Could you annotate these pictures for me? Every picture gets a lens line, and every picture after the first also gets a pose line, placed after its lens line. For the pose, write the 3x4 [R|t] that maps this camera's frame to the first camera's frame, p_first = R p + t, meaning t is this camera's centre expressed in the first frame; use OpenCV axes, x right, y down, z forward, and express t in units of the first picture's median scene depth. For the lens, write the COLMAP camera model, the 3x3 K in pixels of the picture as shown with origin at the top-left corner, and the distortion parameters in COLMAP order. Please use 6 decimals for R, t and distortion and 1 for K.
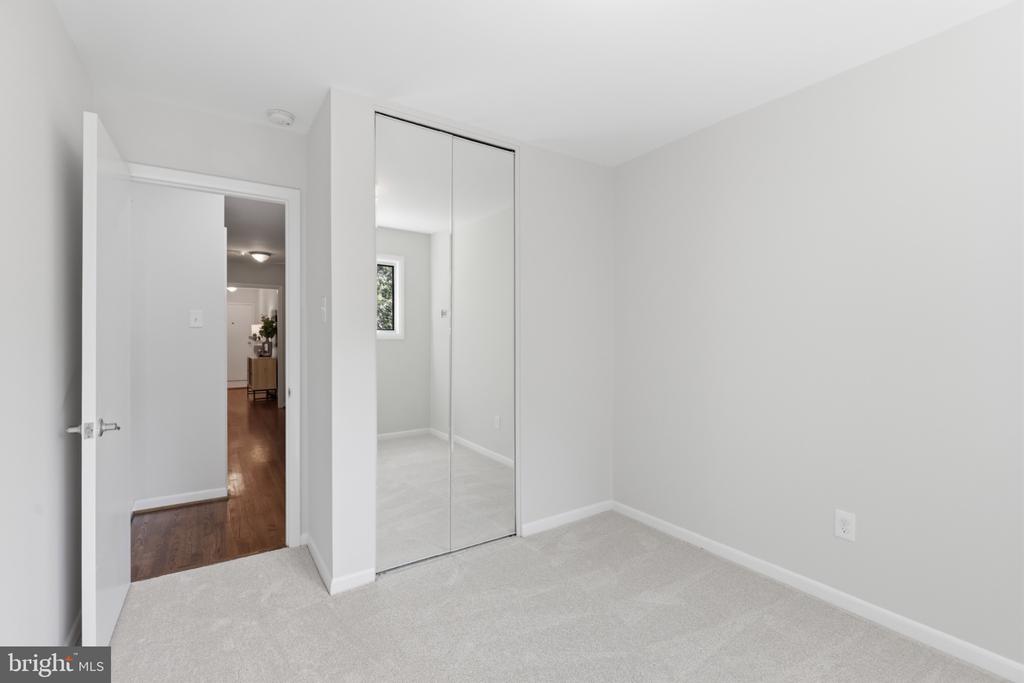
lens RADIAL K [[471.0, 0, 507.3], [0, 471.0, 334.3], [0, 0, 1]] dist [0.001253, 0.000195]
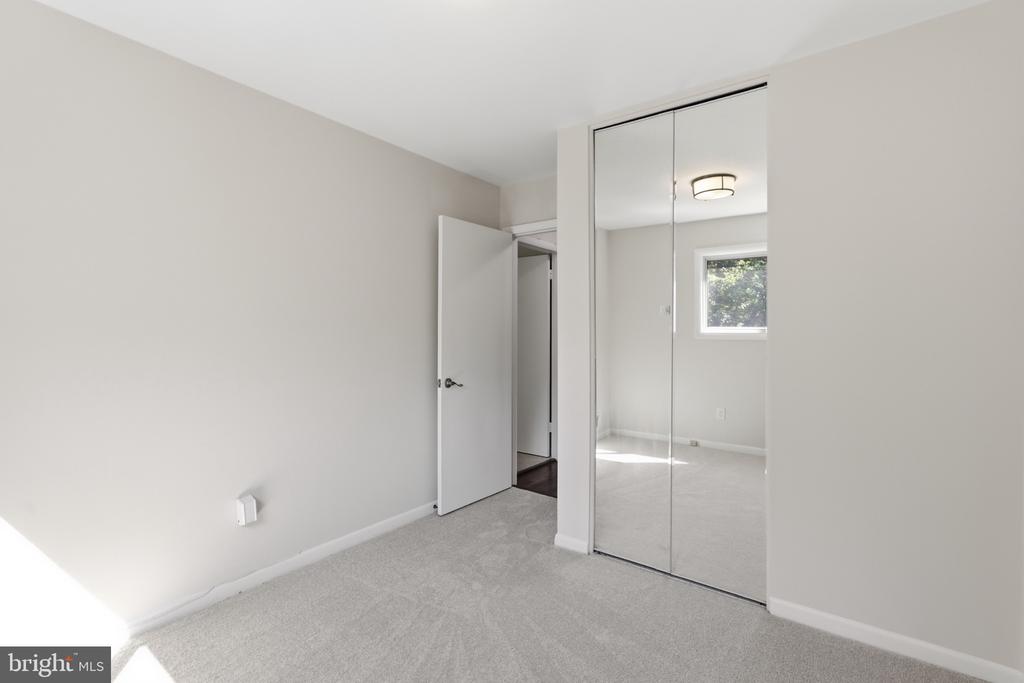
lens RADIAL K [[471.0, 0, 507.3], [0, 471.0, 334.3], [0, 0, 1]] dist [0.001253, 0.000195]
pose [[0.314561, 0.002576, -0.949234, 0.700362], [-0.003014, 0.999994, 0.001716, 0.002675], [0.949233, 0.002321, 0.314567, 0.461285]]
